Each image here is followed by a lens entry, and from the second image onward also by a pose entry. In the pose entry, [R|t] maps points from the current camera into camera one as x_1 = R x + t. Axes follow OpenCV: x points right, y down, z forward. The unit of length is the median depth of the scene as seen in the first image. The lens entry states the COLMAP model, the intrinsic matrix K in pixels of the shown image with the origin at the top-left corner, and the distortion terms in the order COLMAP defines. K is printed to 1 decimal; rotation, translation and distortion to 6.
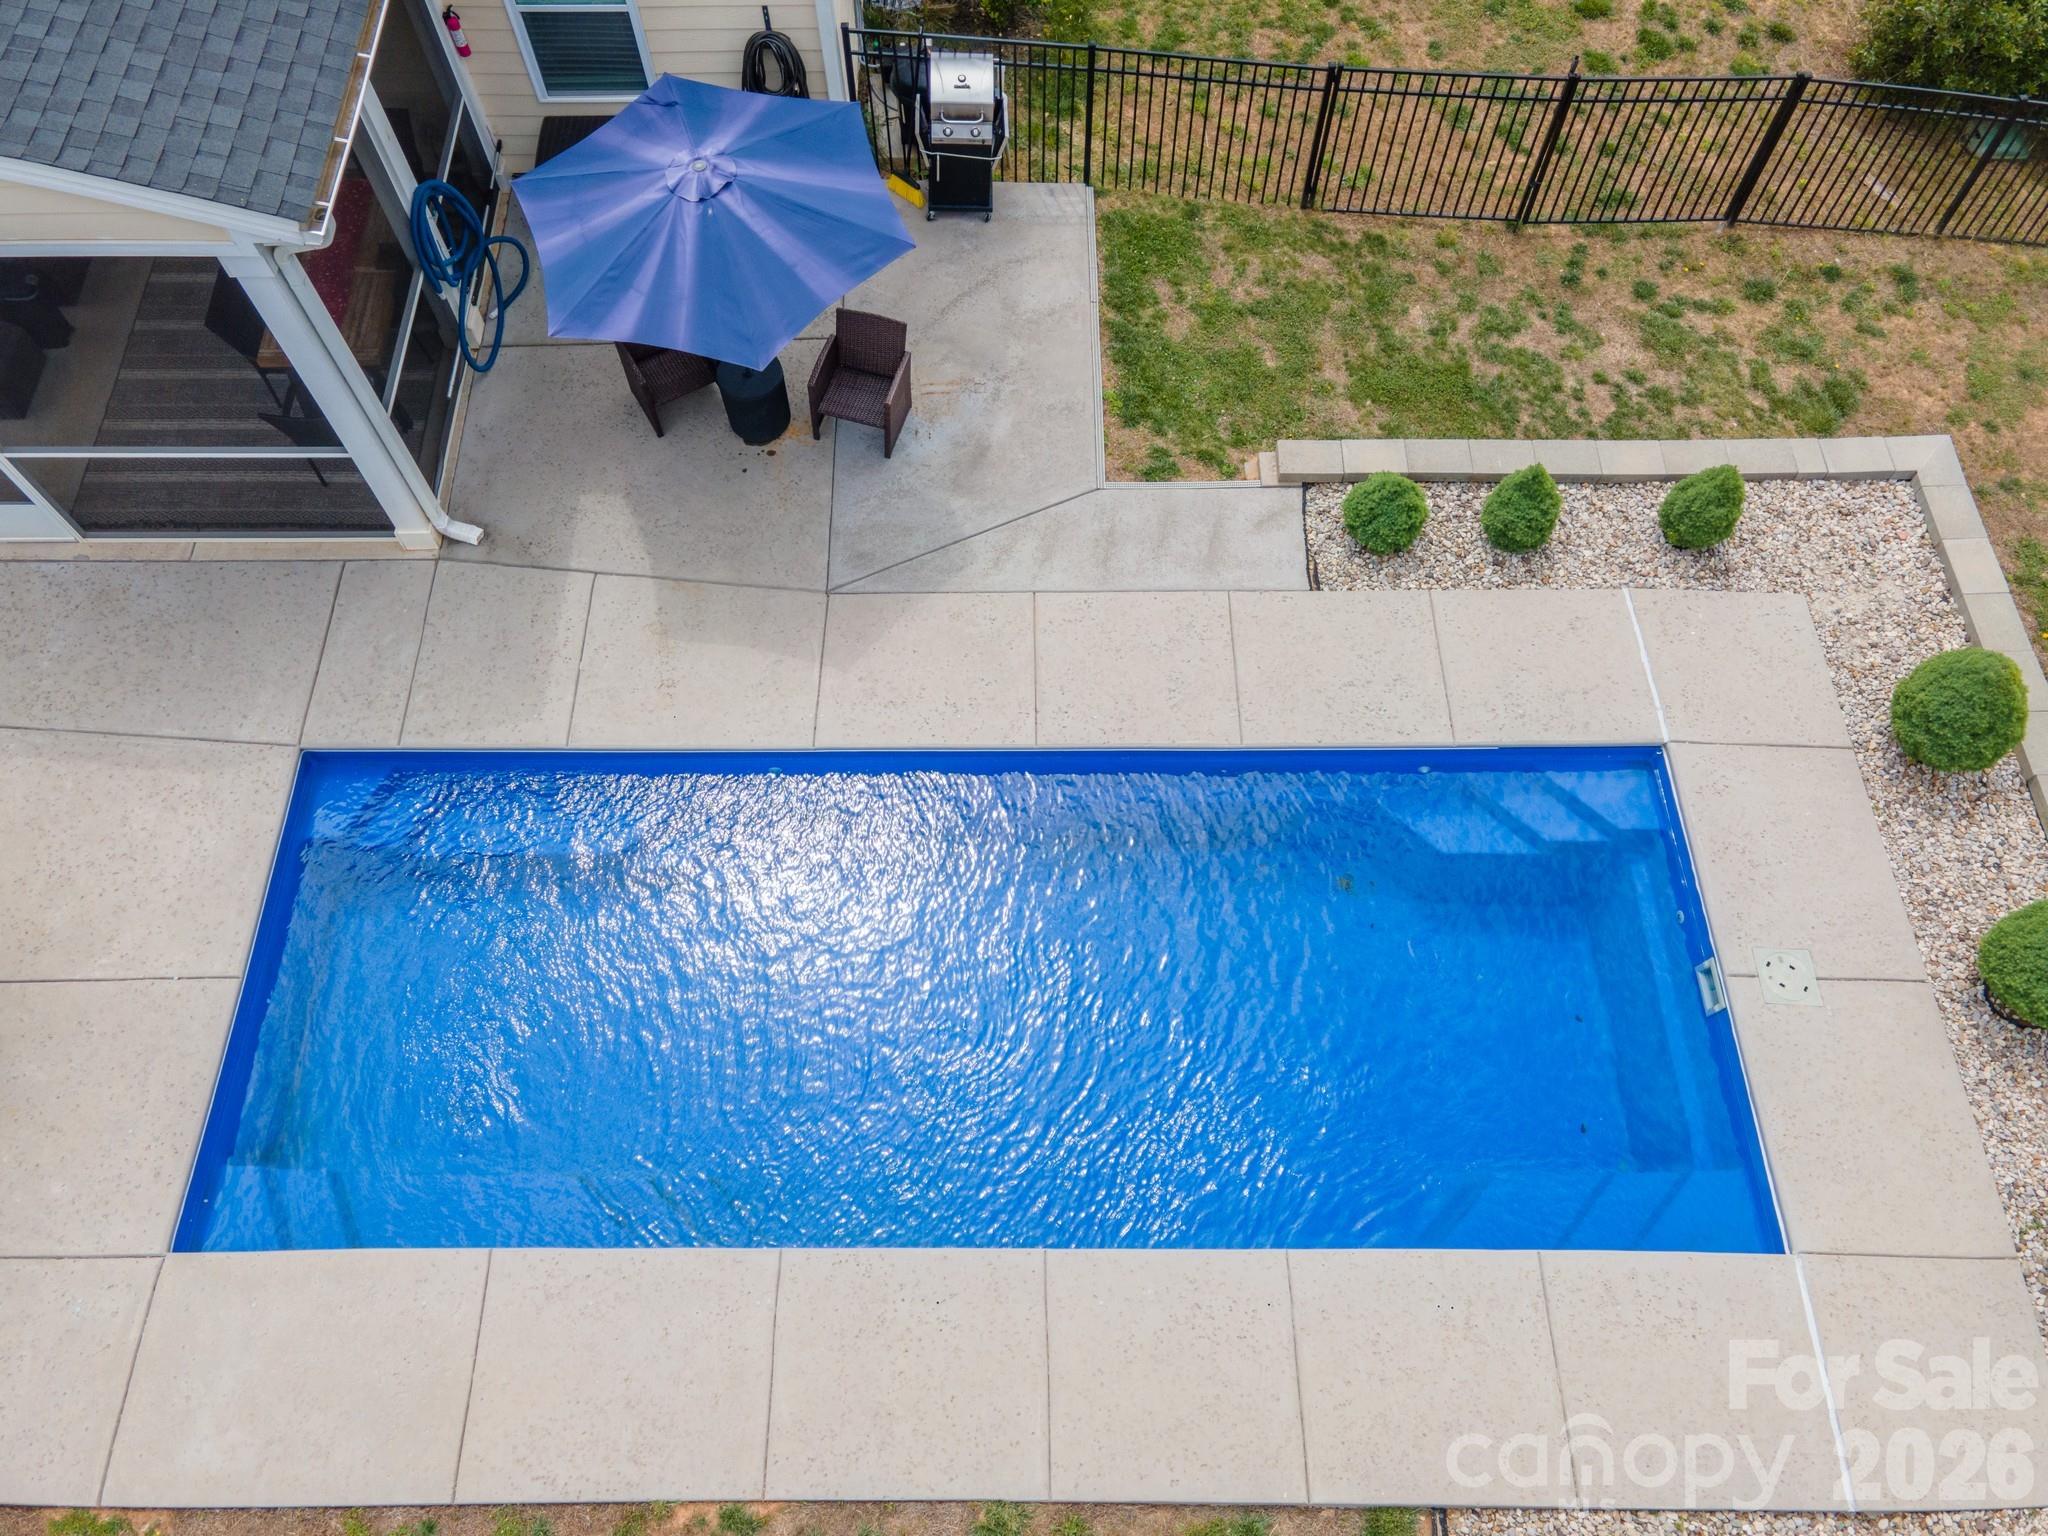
lens RADIAL K [[1464.4, 0, 1024.0], [0, 1464.4, 768.0], [0, 0, 1]] dist [0.060140, 0.005120]
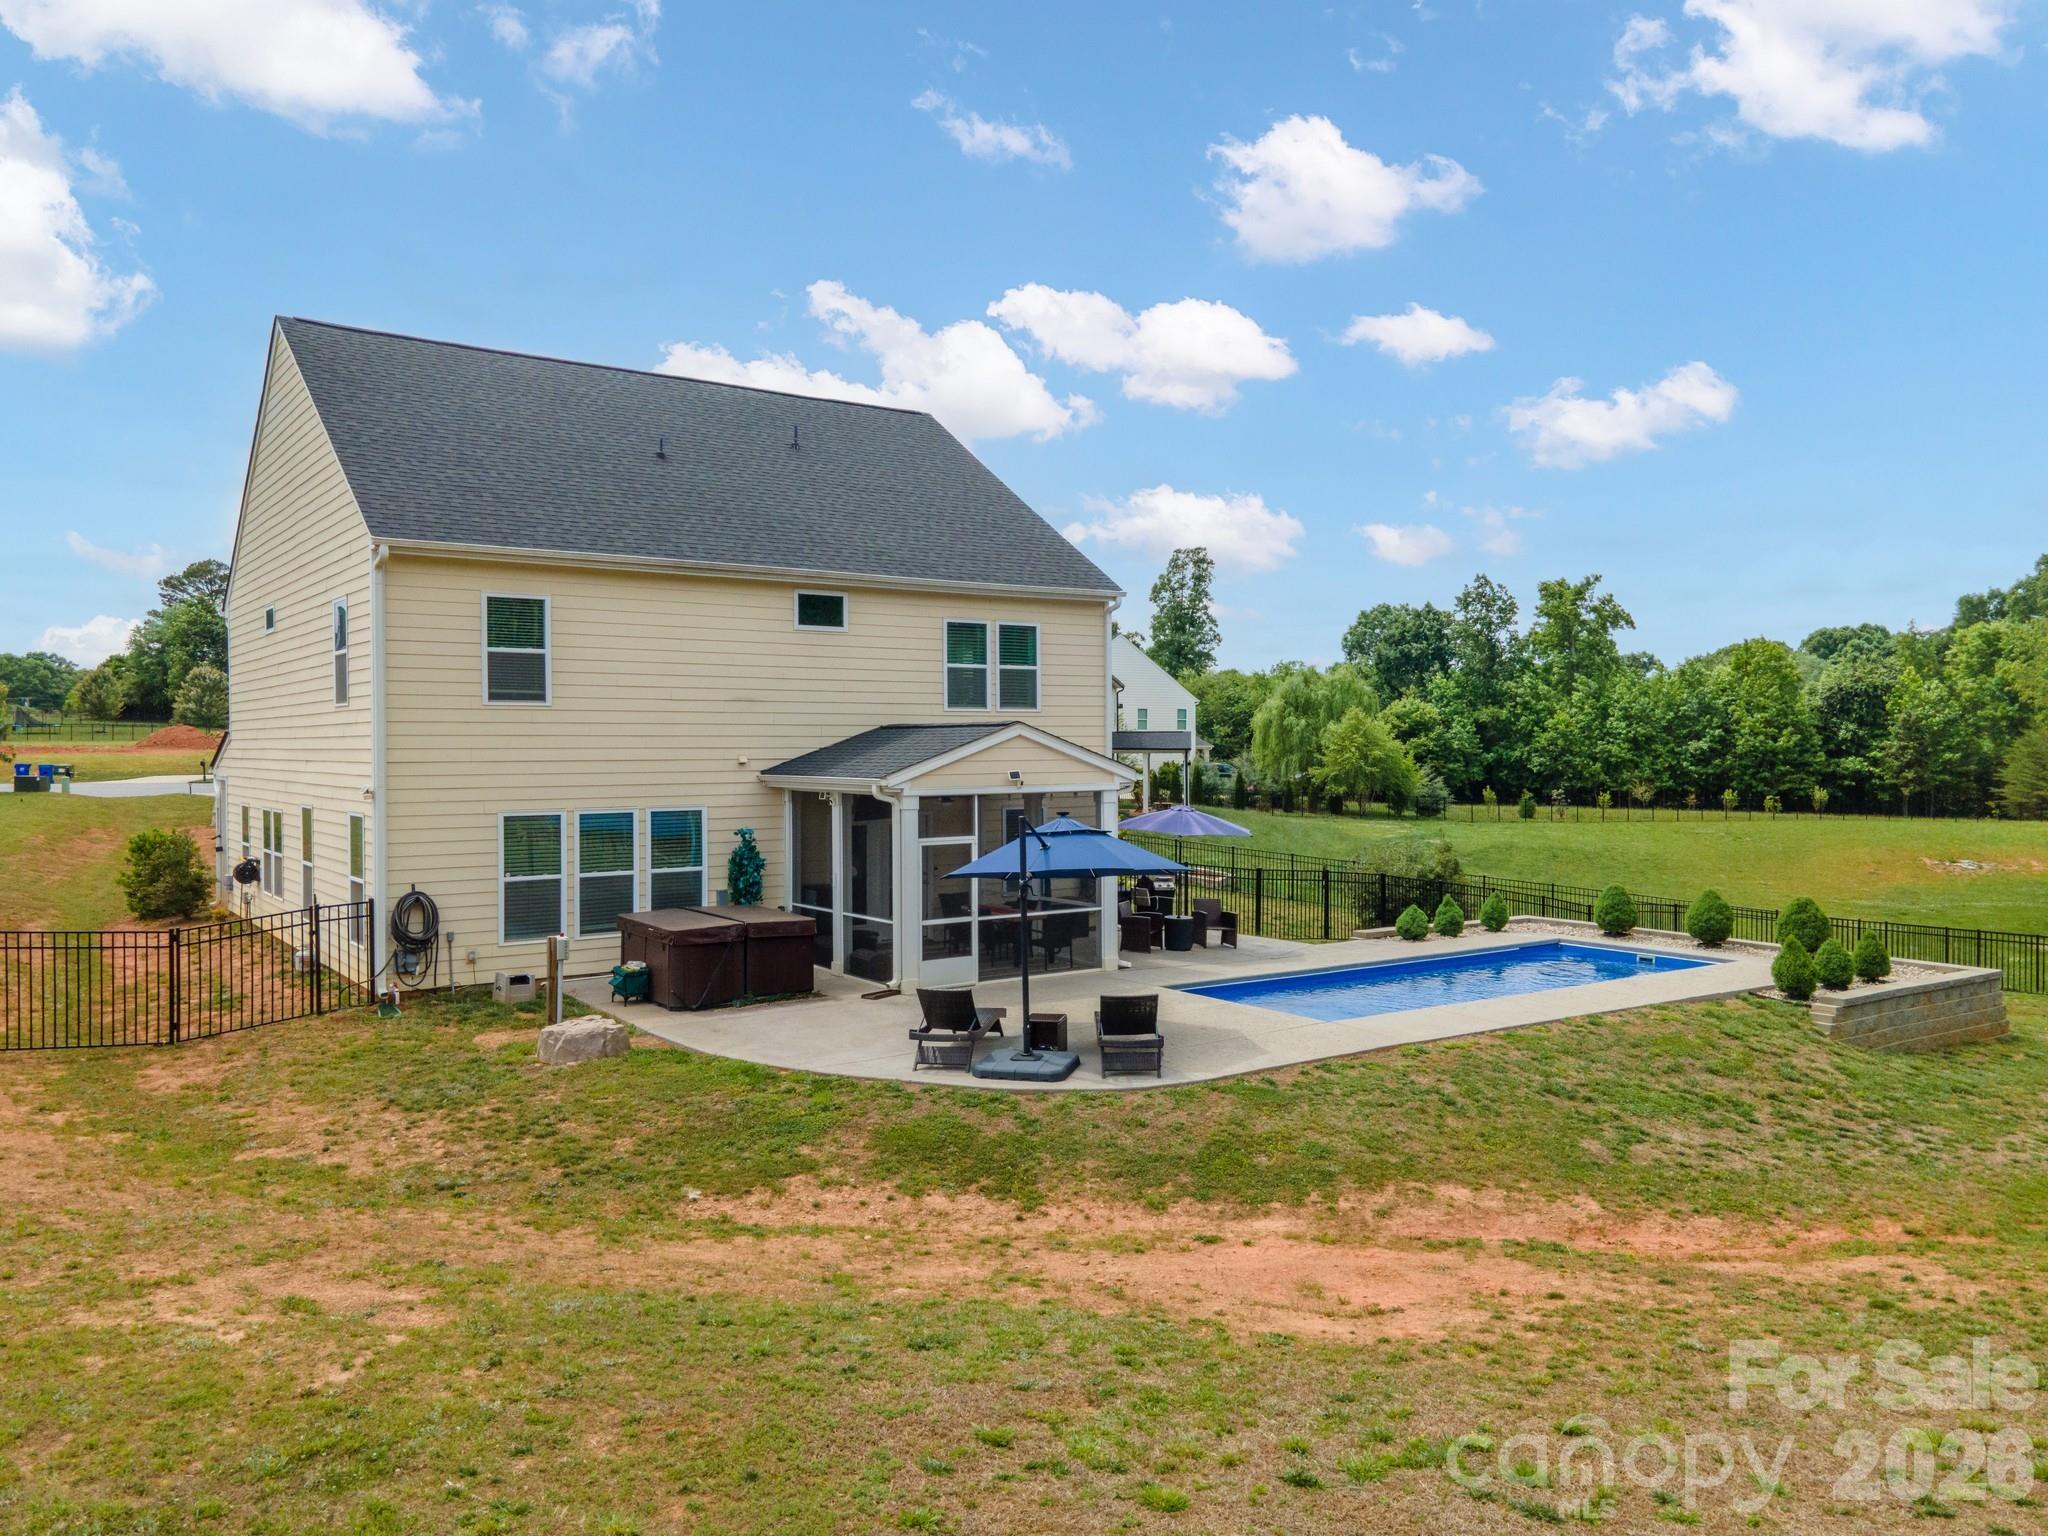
lens RADIAL K [[1543.4, 0, 1024.0], [0, 1543.4, 768.0], [0, 0, 1]] dist [0.010126, 0.002526]
pose [[0.822155, -0.001927, 0.569260, -1.511325], [0.507604, 0.455134, -0.731568, 1.077936], [-0.257680, 0.890421, 0.375169, -0.028593]]
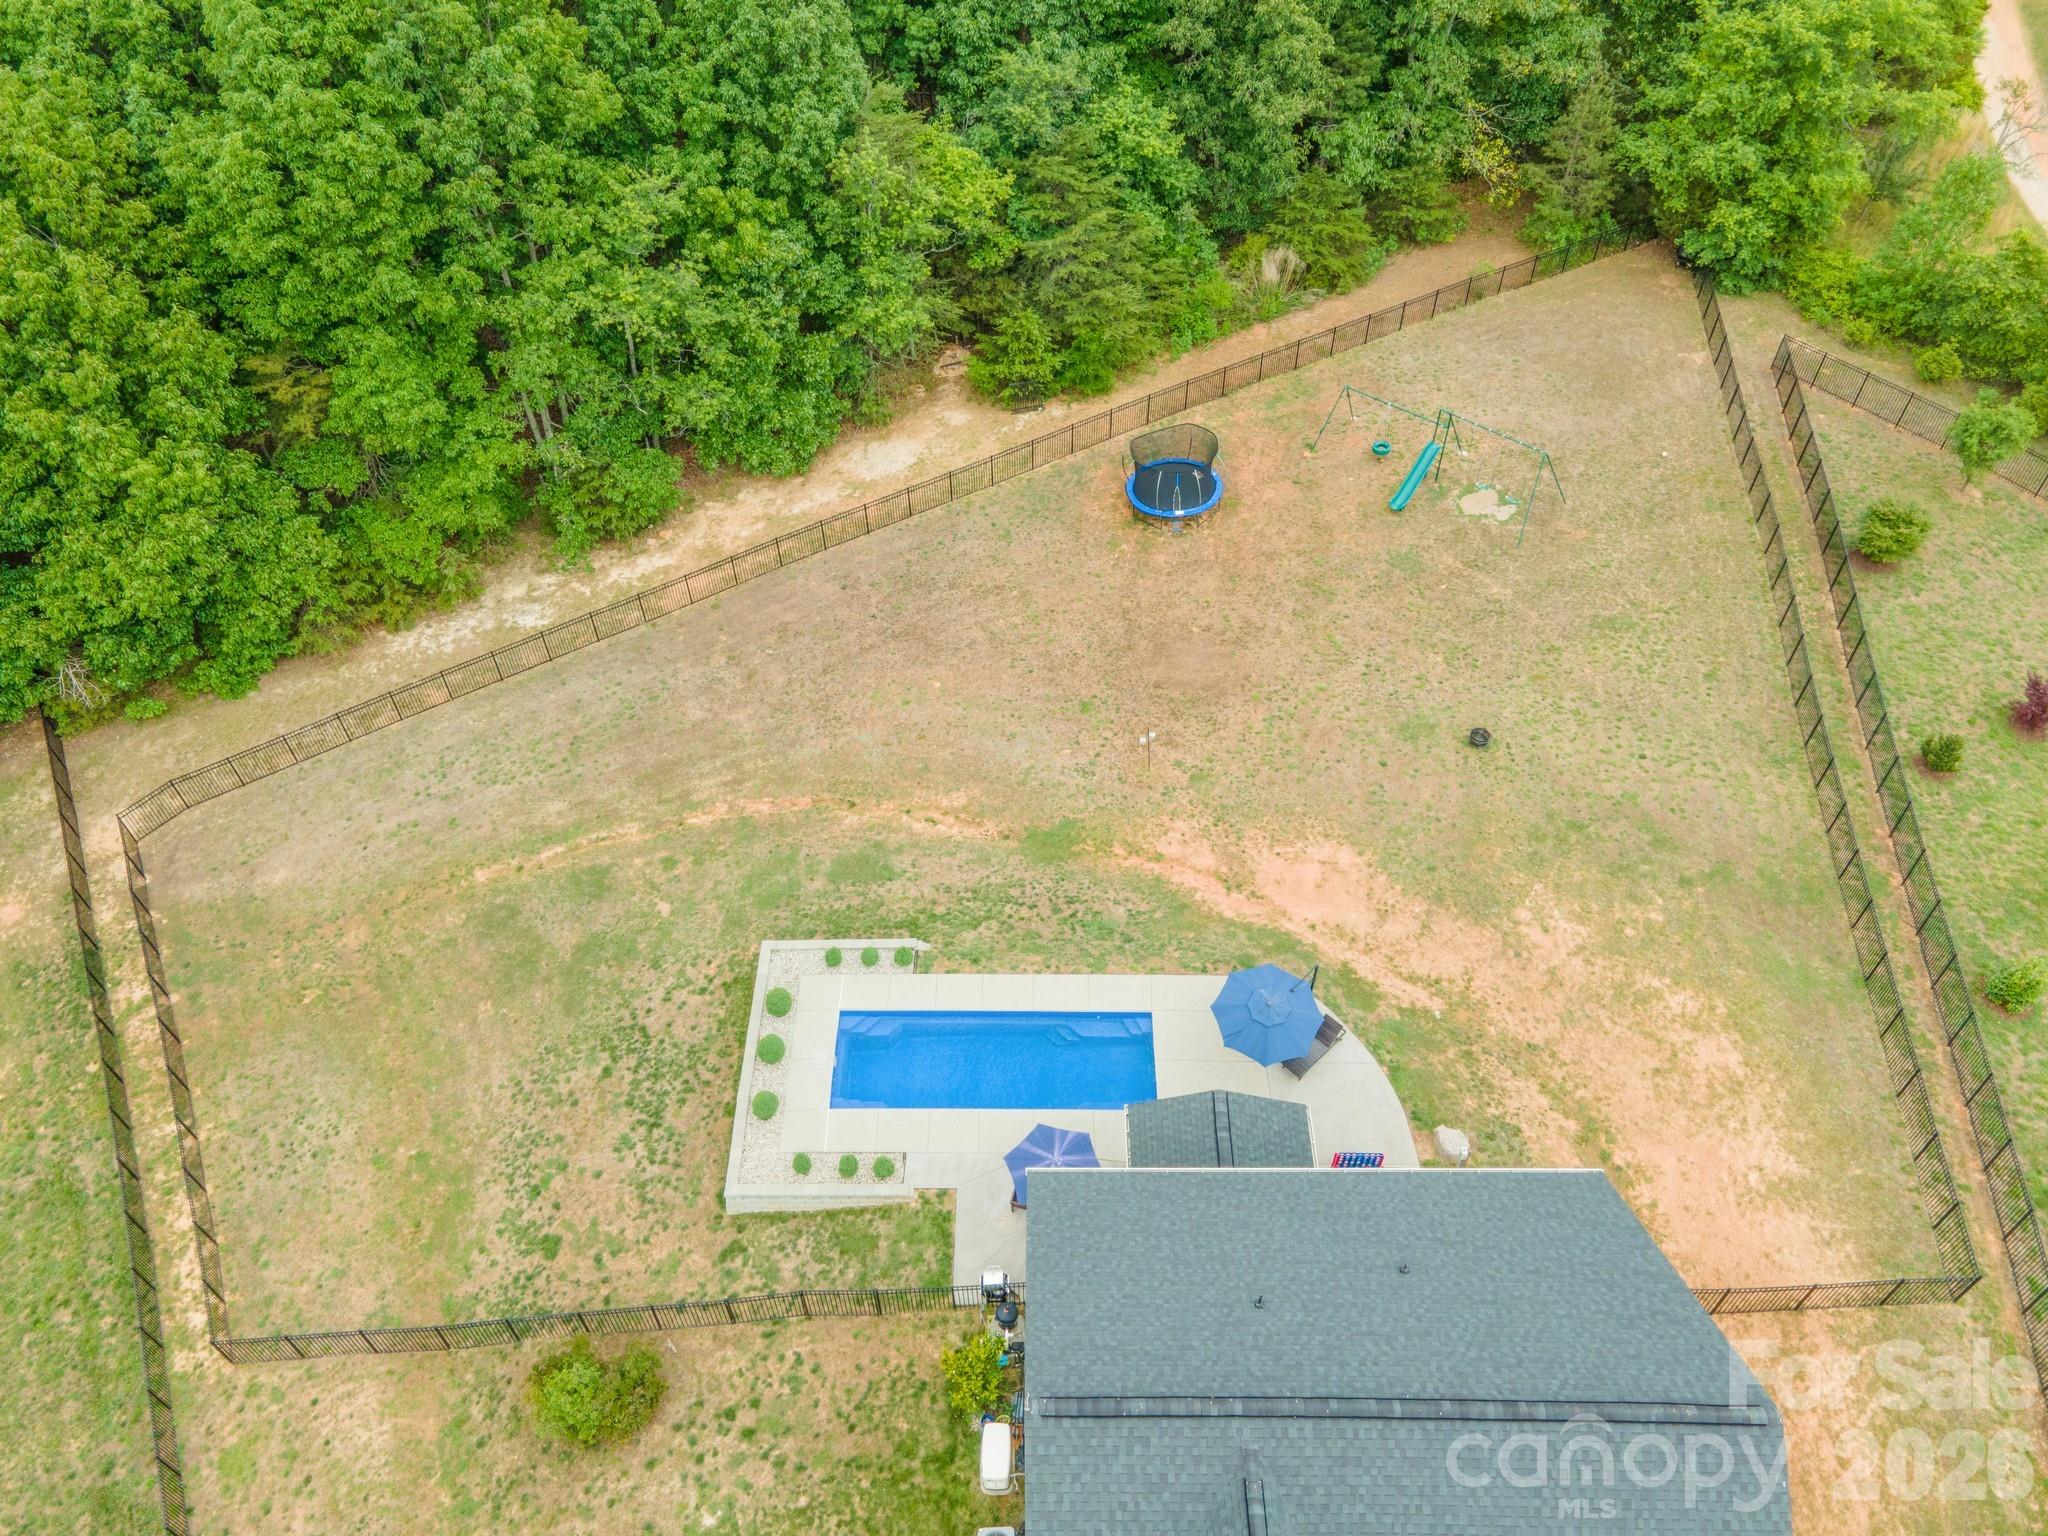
lens RADIAL K [[1451.9, 0, 1024.0], [0, 1451.9, 768.0], [0, 0, 1]] dist [-0.039843, 0.004009]
pose [[-0.999431, 0.008481, 0.032635, -0.203325], [0.027870, -0.337011, 0.941088, -2.803187], [0.018980, 0.941462, 0.336583, -1.007637]]
